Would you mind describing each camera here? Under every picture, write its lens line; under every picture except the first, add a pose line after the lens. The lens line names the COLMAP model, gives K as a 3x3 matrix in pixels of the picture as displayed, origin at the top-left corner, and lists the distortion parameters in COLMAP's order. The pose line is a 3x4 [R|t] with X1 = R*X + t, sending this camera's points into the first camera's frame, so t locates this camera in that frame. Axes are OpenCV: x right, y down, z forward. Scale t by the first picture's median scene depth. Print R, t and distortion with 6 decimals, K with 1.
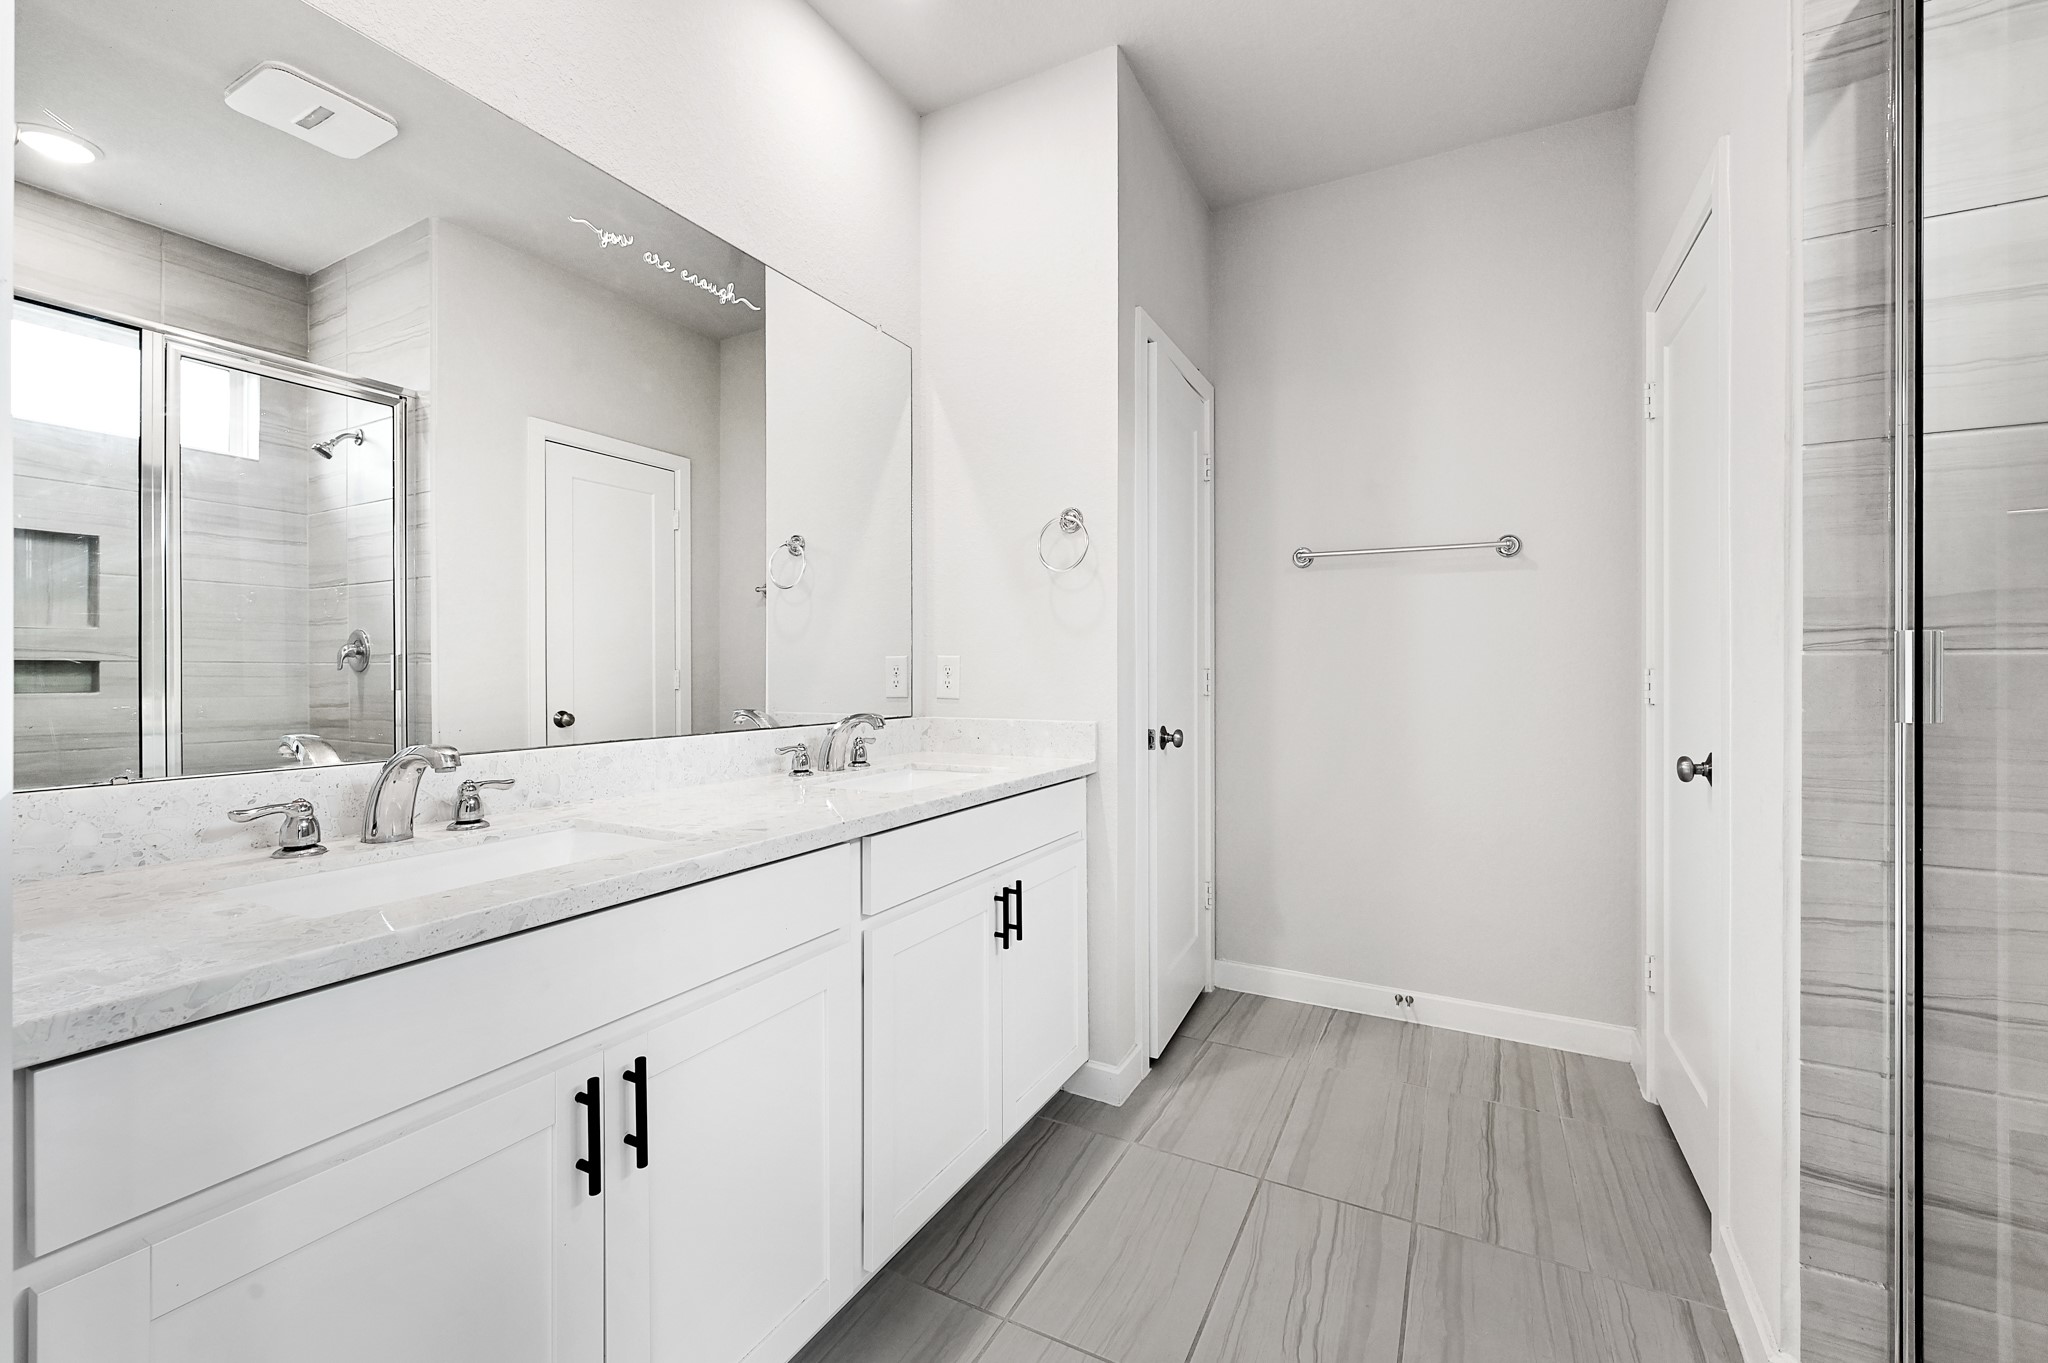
lens RADIAL K [[830.3, 0, 1023.3], [0, 830.3, 671.4], [0, 0, 1]] dist [0.001690, -0.000065]
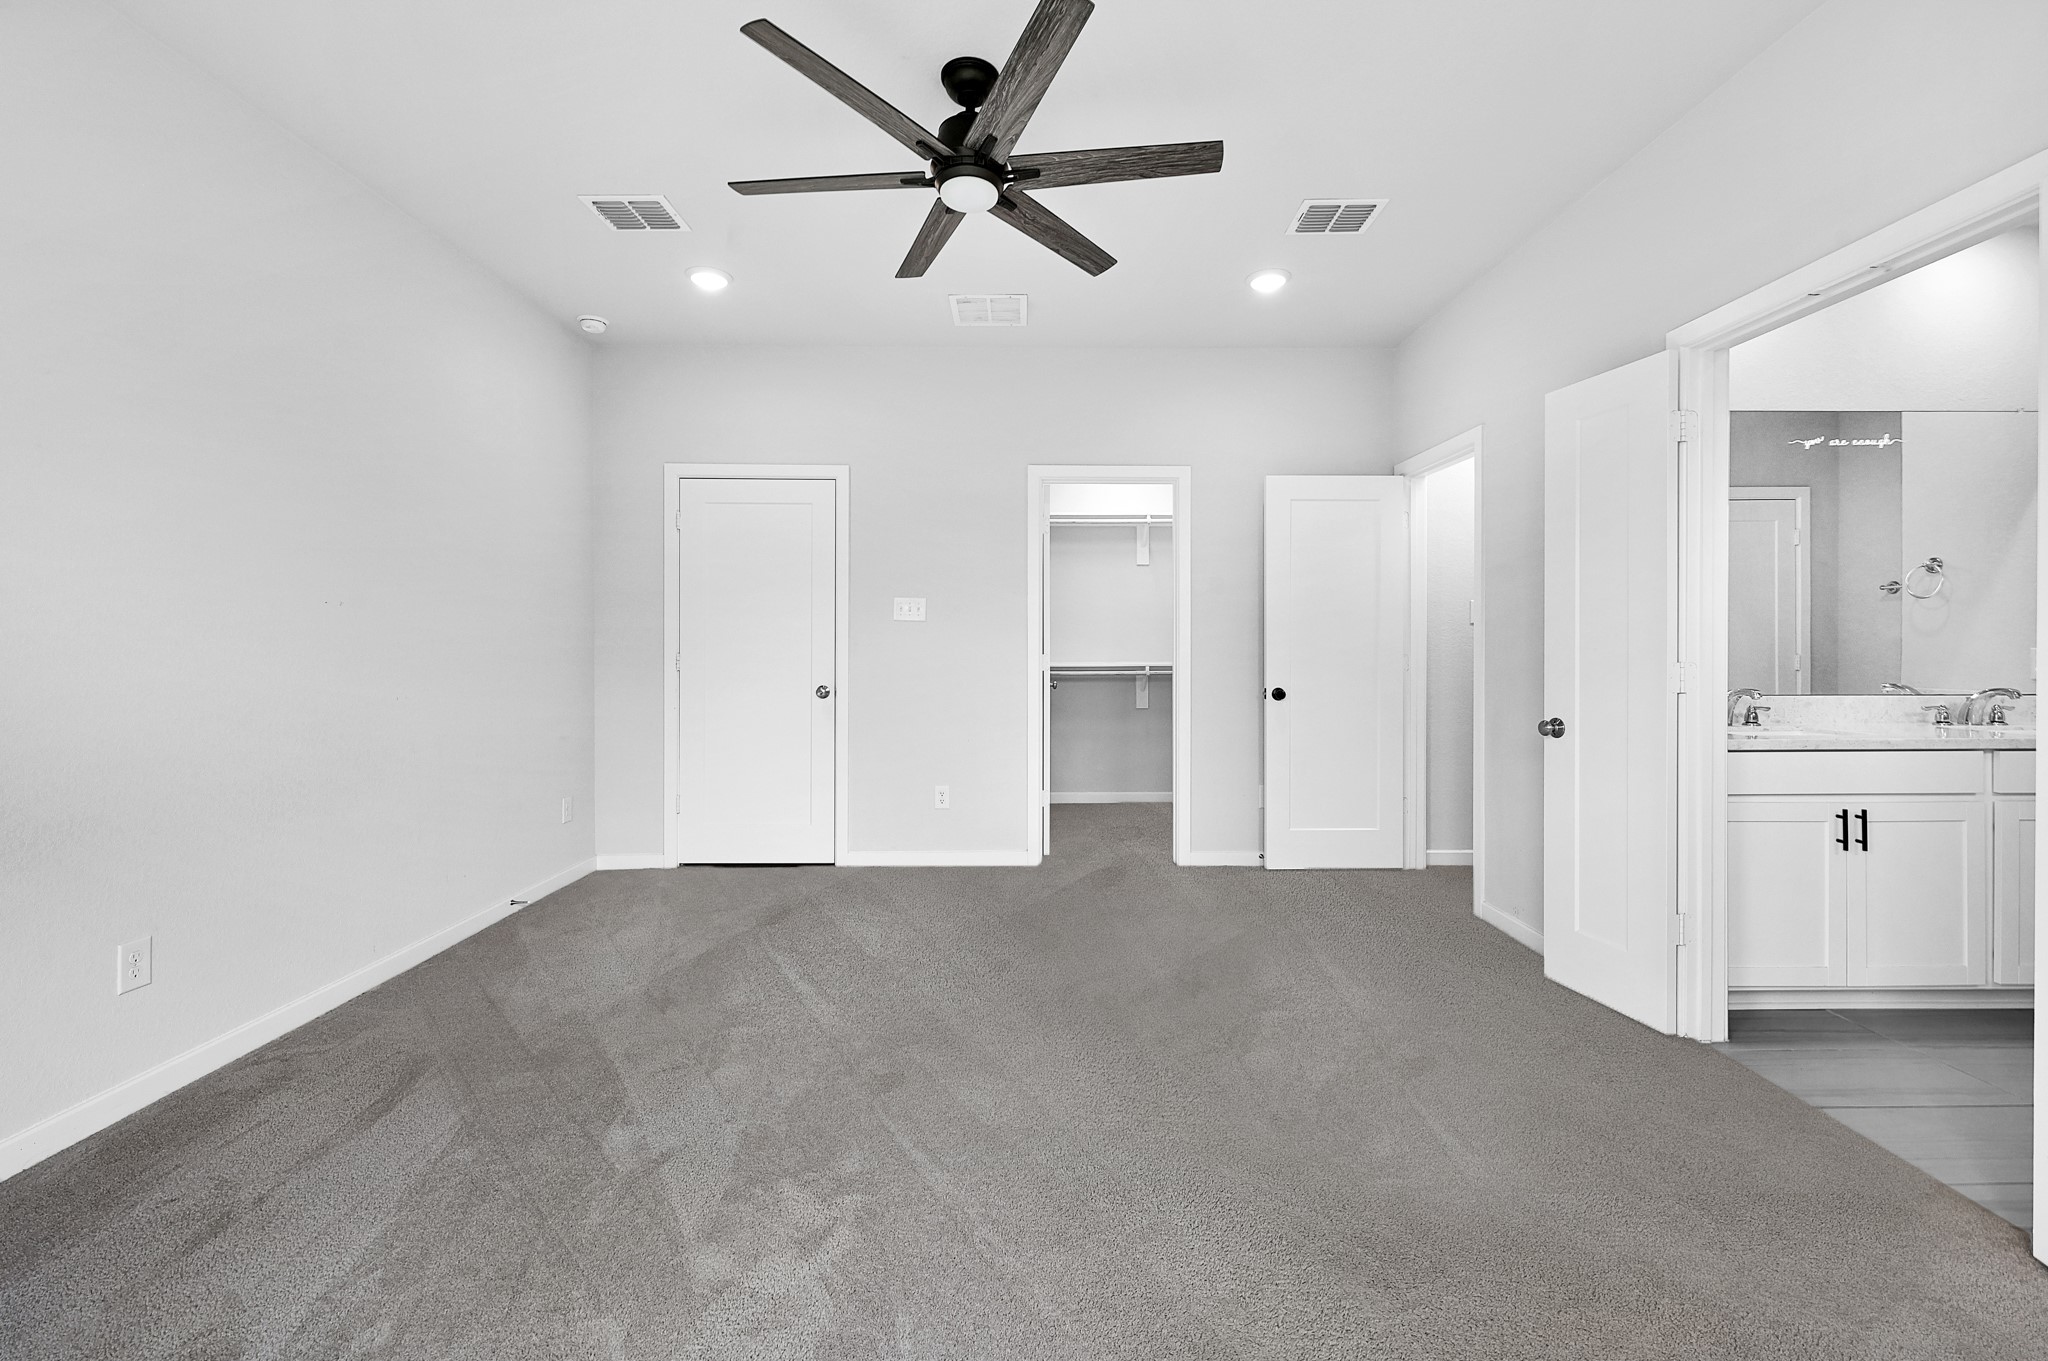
lens RADIAL K [[867.2, 0, 1028.6], [0, 867.2, 648.5], [0, 0, 1]] dist [-0.000395, -0.000199]
pose [[0.492536, 0.002349, -0.870289, 0.315877], [-0.000991, 0.999997, 0.002138, -0.024196], [0.870292, -0.000190, 0.492537, -1.347657]]
